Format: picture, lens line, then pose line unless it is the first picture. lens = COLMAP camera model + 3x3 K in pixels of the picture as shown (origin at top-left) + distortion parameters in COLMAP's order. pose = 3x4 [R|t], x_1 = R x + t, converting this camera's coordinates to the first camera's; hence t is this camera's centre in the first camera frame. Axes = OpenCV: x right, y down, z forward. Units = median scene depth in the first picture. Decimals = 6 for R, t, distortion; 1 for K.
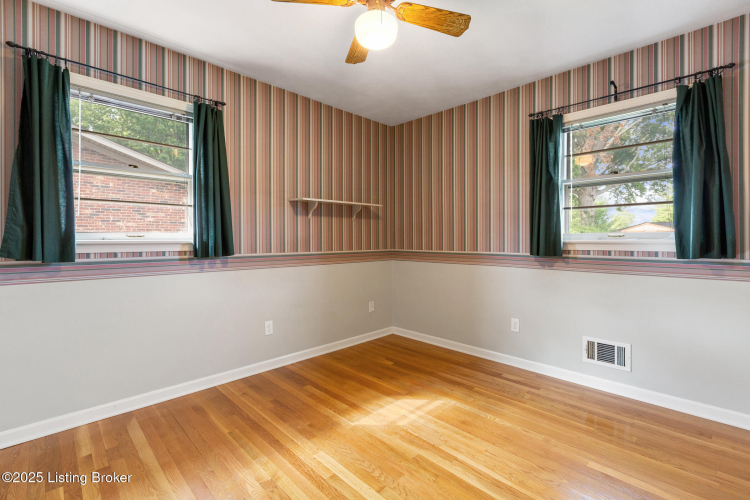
lens RADIAL K [[337.0, 0, 380.8], [0, 337.0, 238.1], [0, 0, 1]] dist [0.002232, -0.001631]
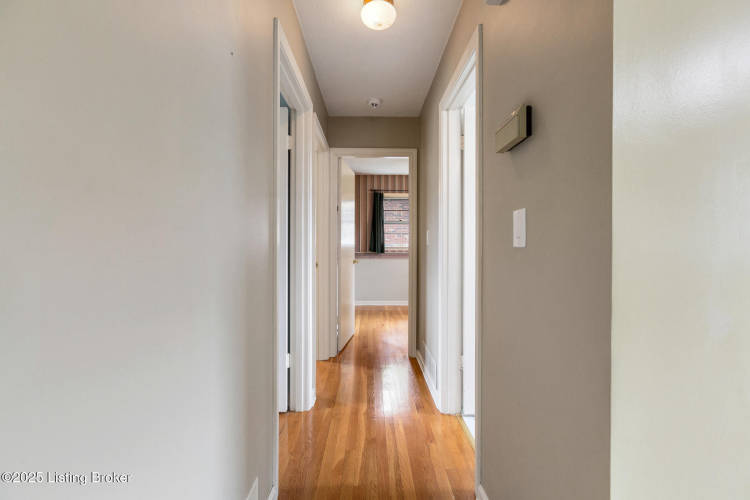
lens RADIAL K [[337.0, 0, 378.2], [0, 337.0, 246.2], [0, 0, 1]] dist [0.002232, -0.001631]
pose [[0.727772, 0.005955, -0.685794, 0.595431], [-0.002347, 0.999978, 0.006192, -0.008070], [0.685816, -0.002896, 0.727770, -0.656353]]
